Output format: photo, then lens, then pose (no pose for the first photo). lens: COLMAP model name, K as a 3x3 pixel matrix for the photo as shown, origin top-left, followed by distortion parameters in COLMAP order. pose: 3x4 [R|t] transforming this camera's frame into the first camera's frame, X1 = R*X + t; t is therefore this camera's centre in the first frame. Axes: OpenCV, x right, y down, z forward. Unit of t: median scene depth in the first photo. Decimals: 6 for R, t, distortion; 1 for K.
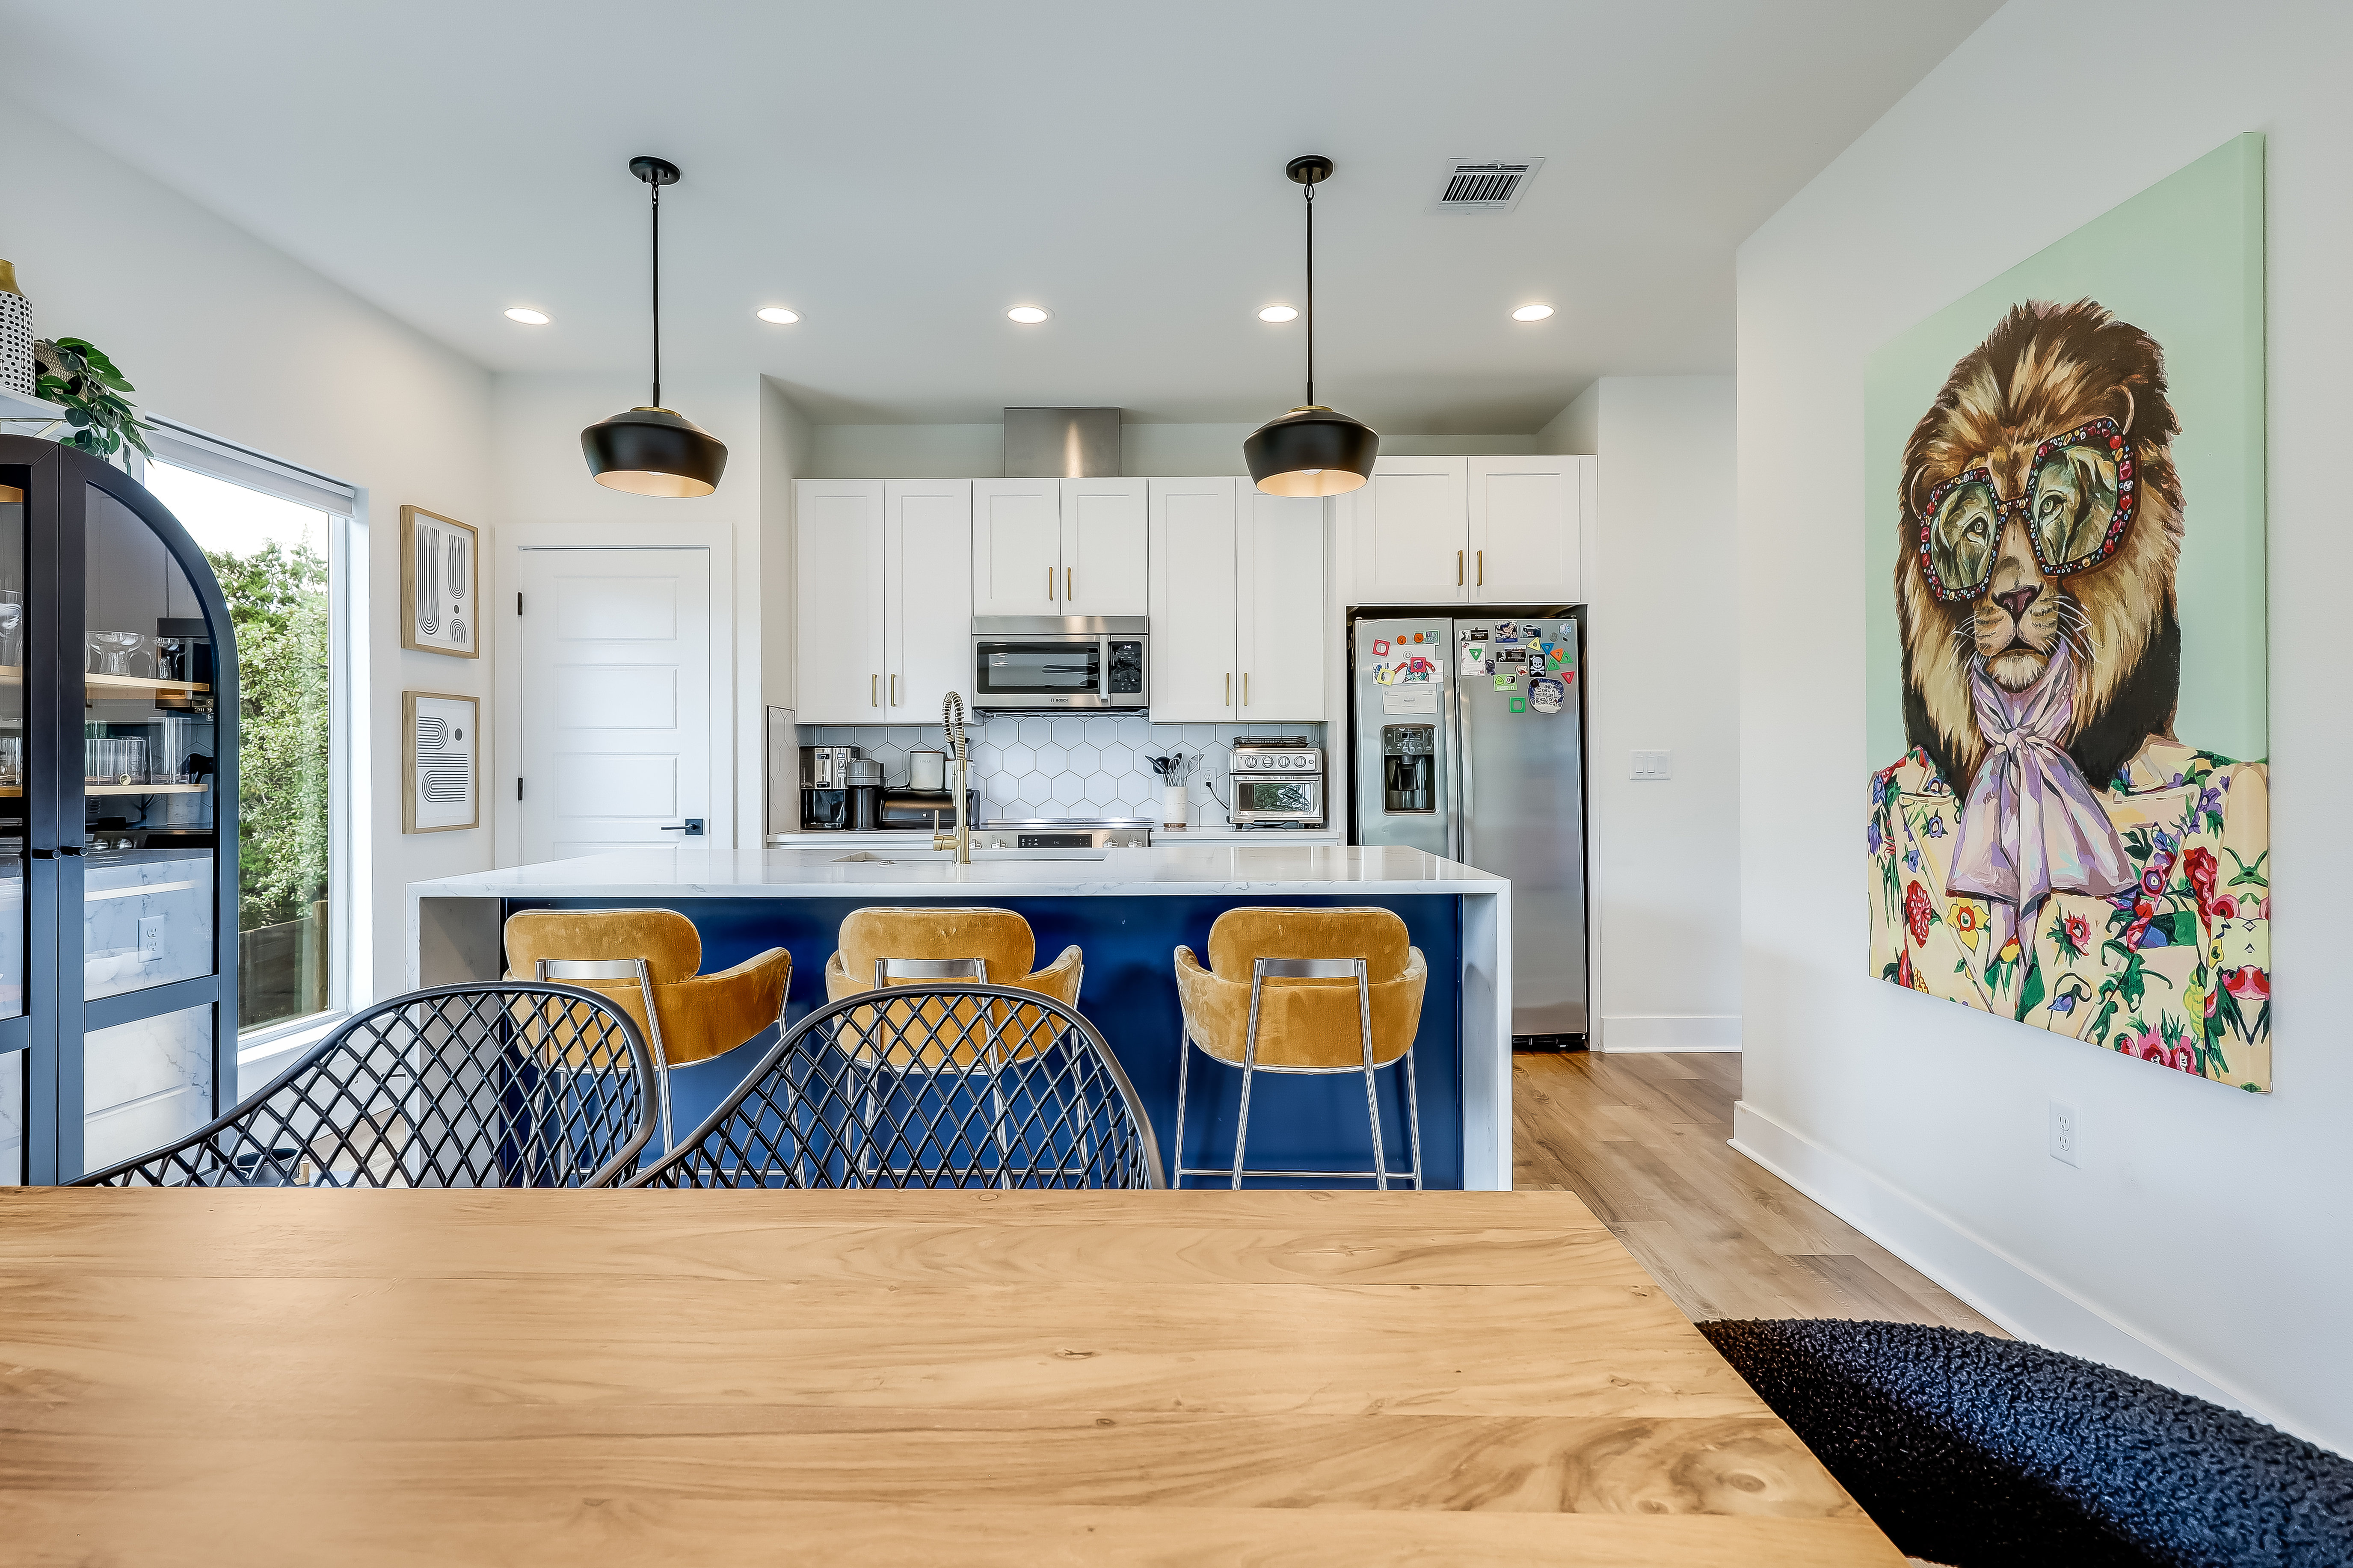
lens RADIAL K [[1163.7, 0, 1159.1], [0, 1163.7, 766.5], [0, 0, 1]] dist [0.007127, -0.000077]
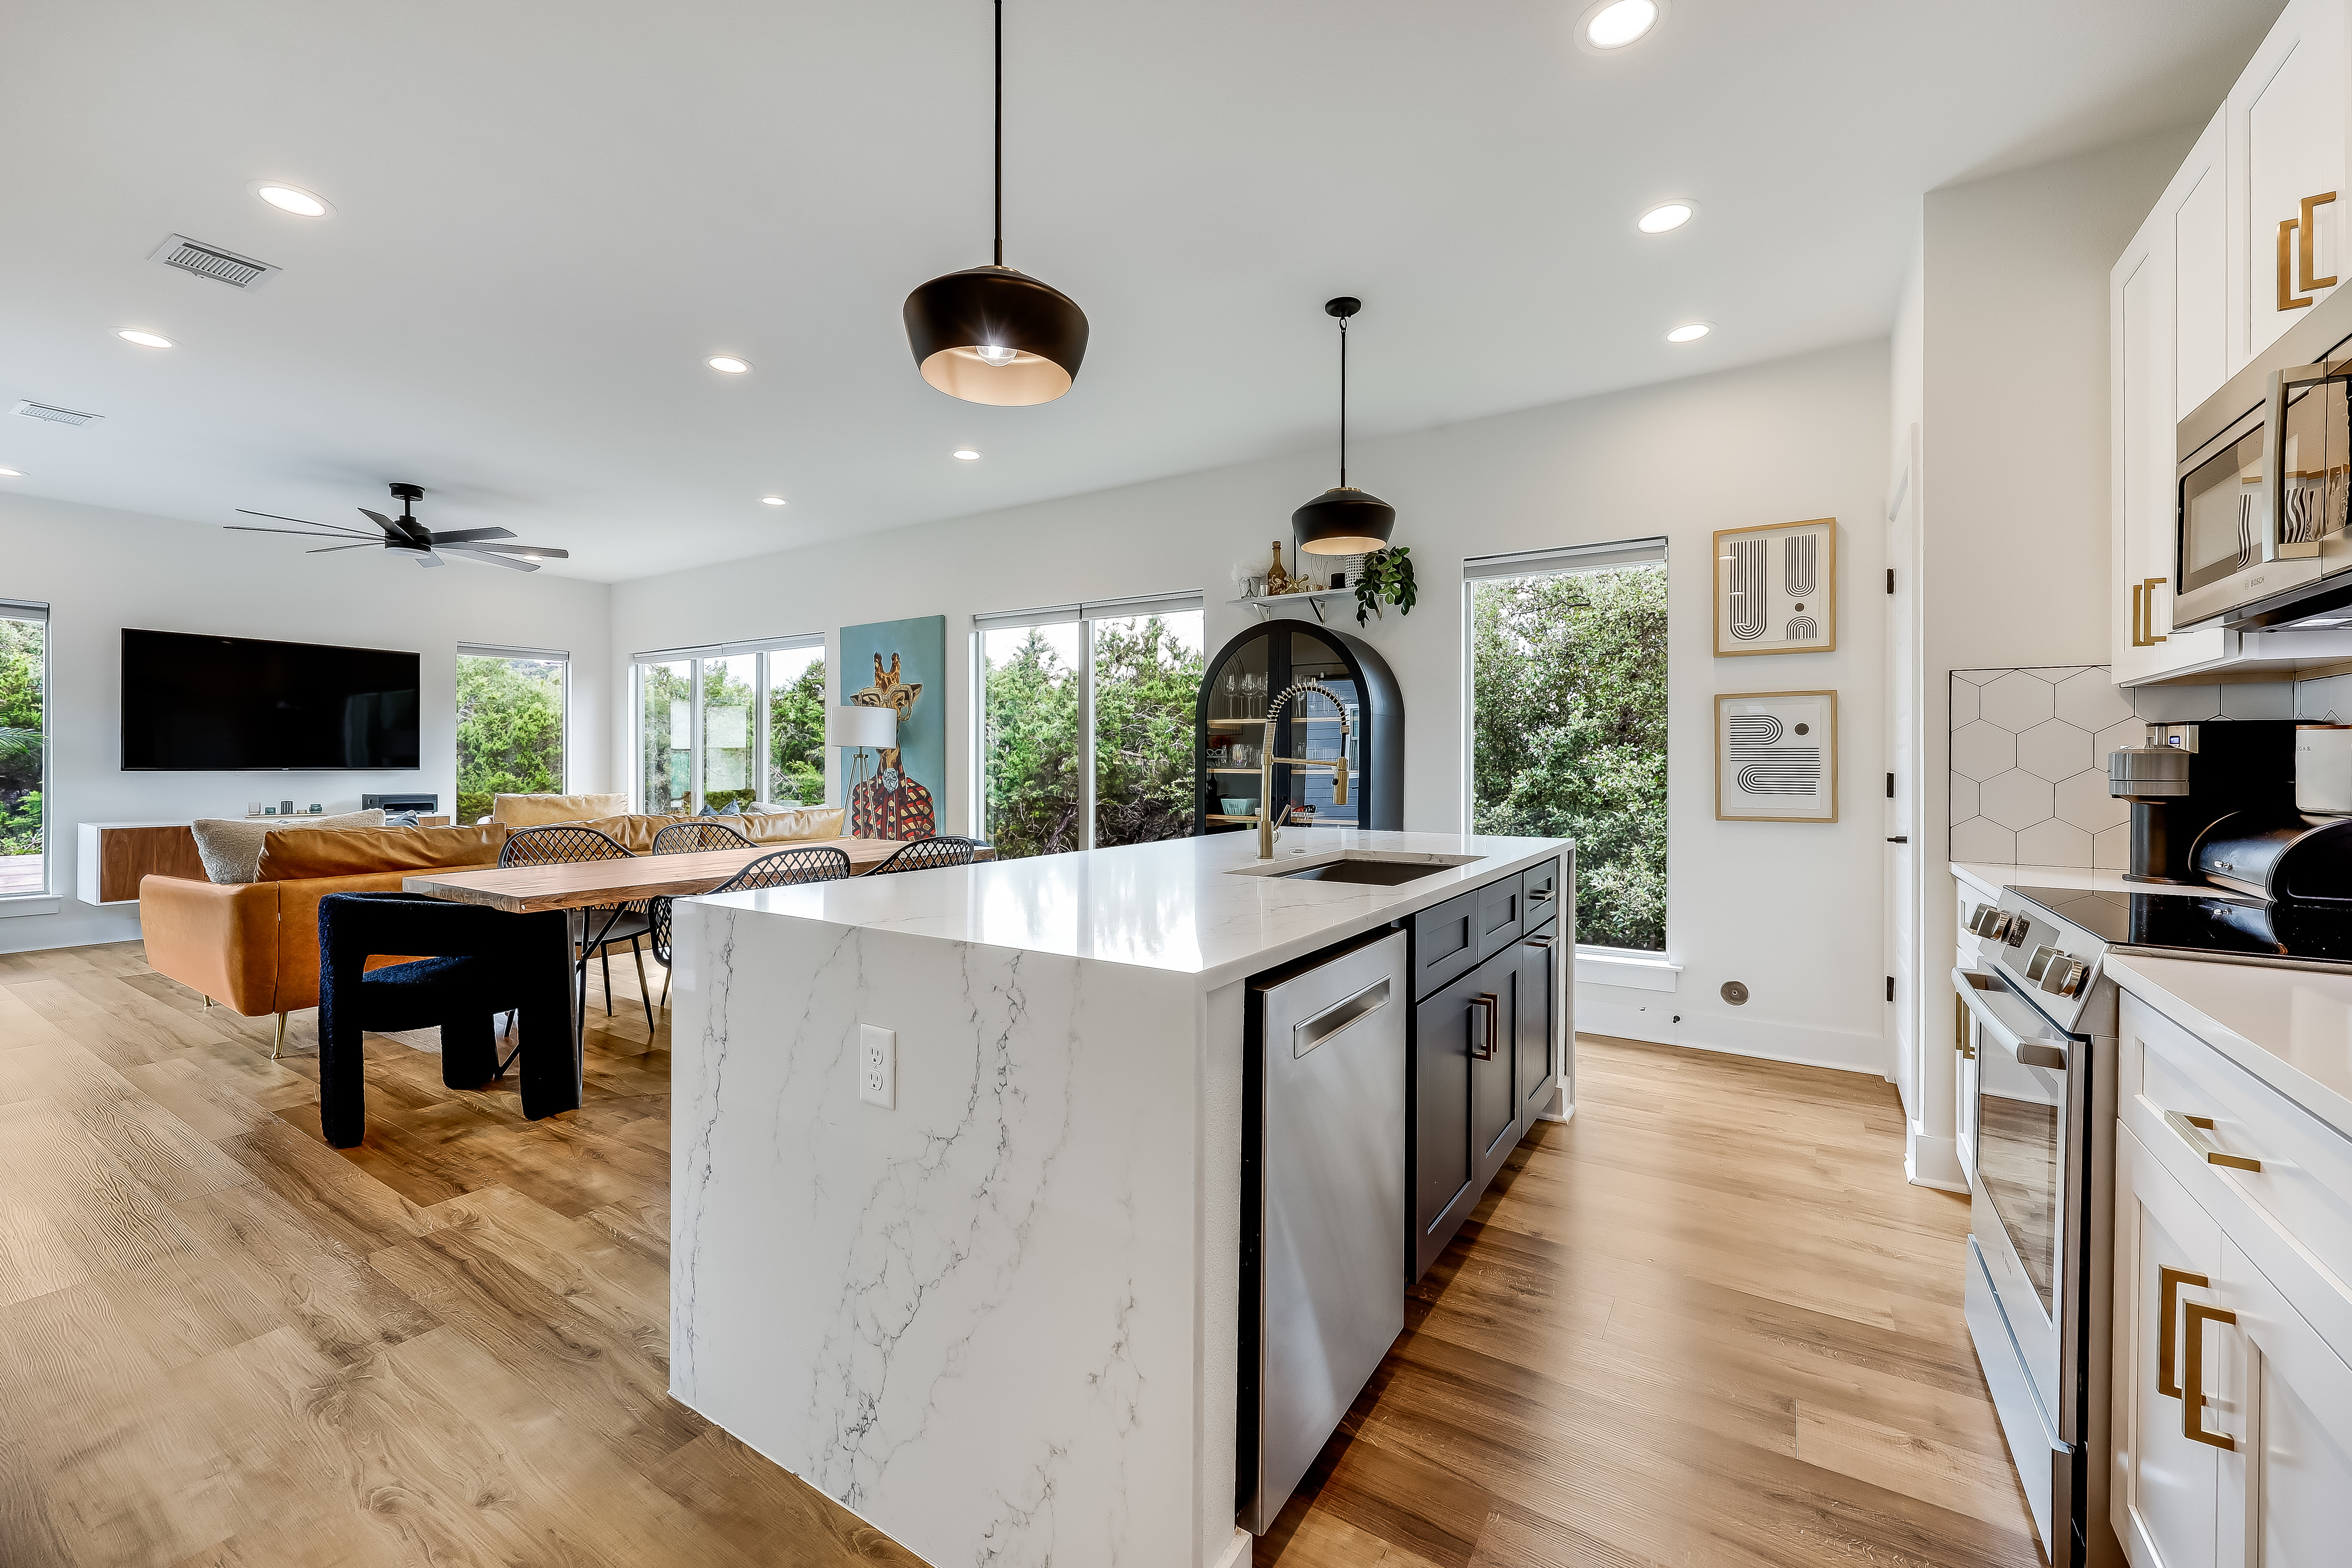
lens RADIAL K [[958.5, 0, 1171.1], [0, 958.5, 765.3], [0, 0, 1]] dist [0.000636, -0.000012]
pose [[-0.538801, 0.002606, -0.842429, 0.722970], [-0.000252, 0.999995, 0.003255, 0.003171], [0.842433, 0.001967, -0.538797, 1.747834]]
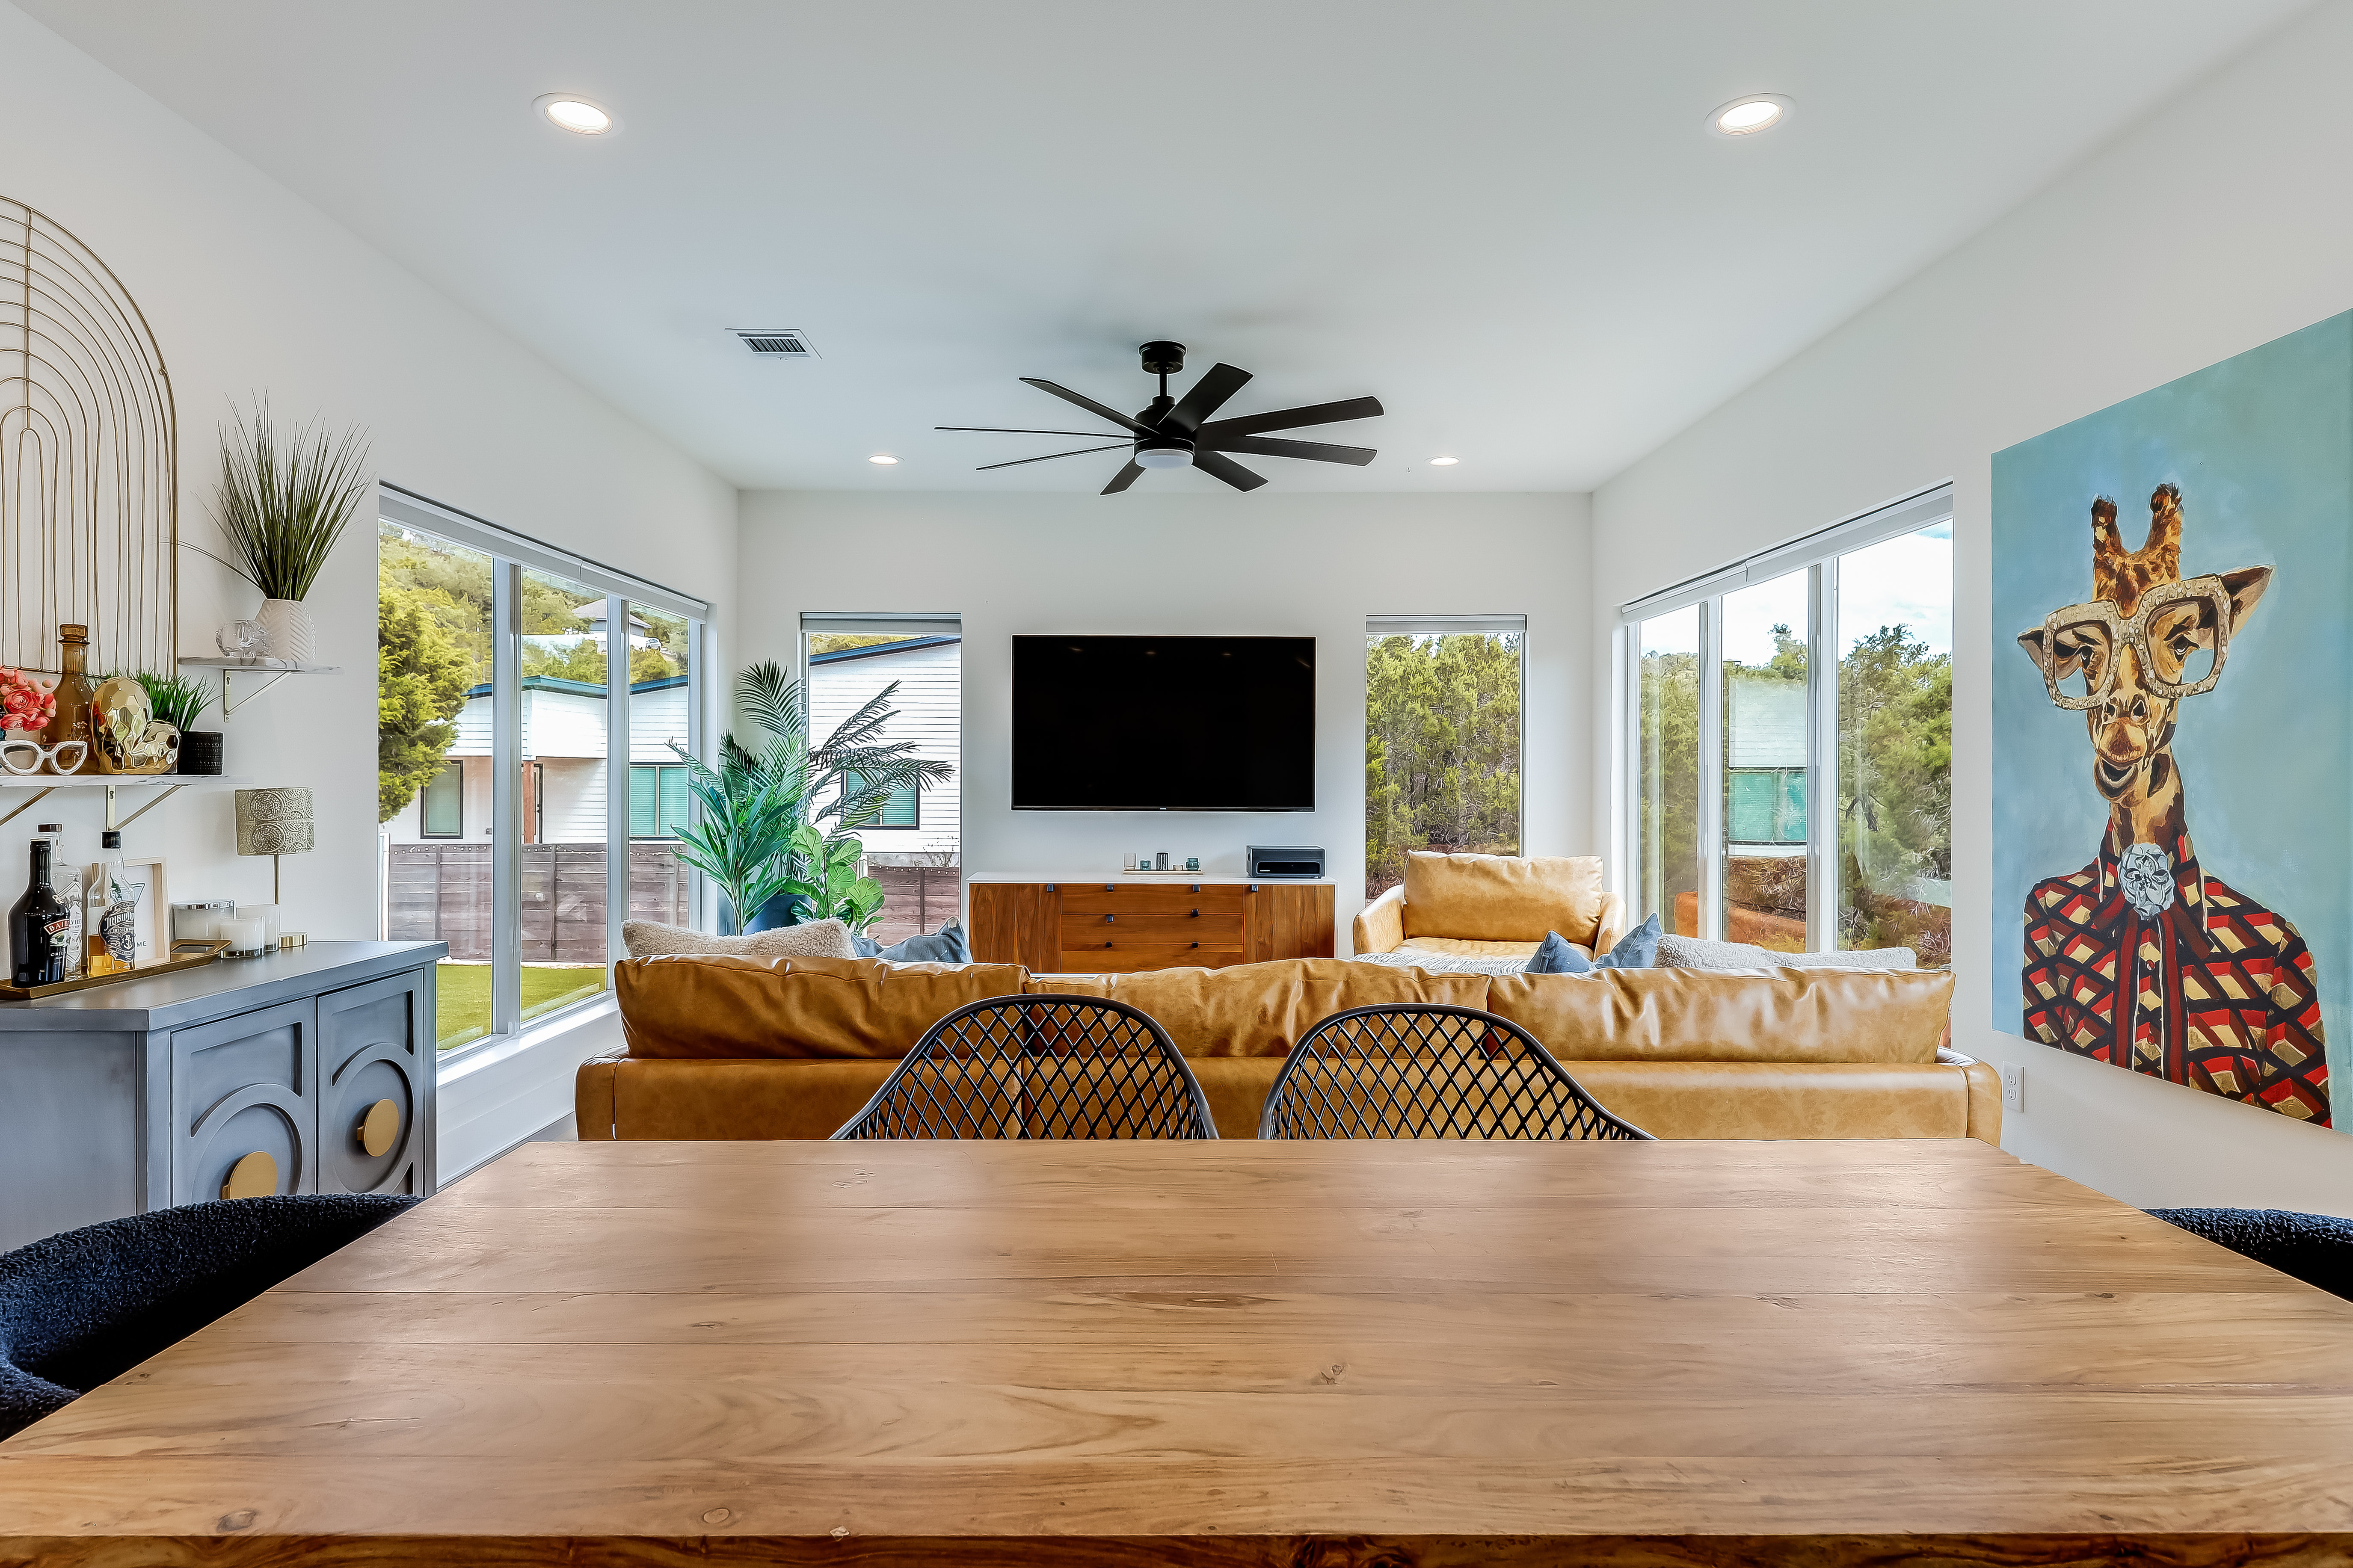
lens RADIAL K [[1256.8, 0, 1164.7], [0, 1256.8, 782.3], [0, 0, 1]] dist [0.001518, -0.000705]
pose [[-0.999992, -0.001019, -0.003909, -0.190504], [-0.001024, 0.999999, 0.001094, -0.034921], [0.003908, 0.001098, -0.999992, 0.808540]]
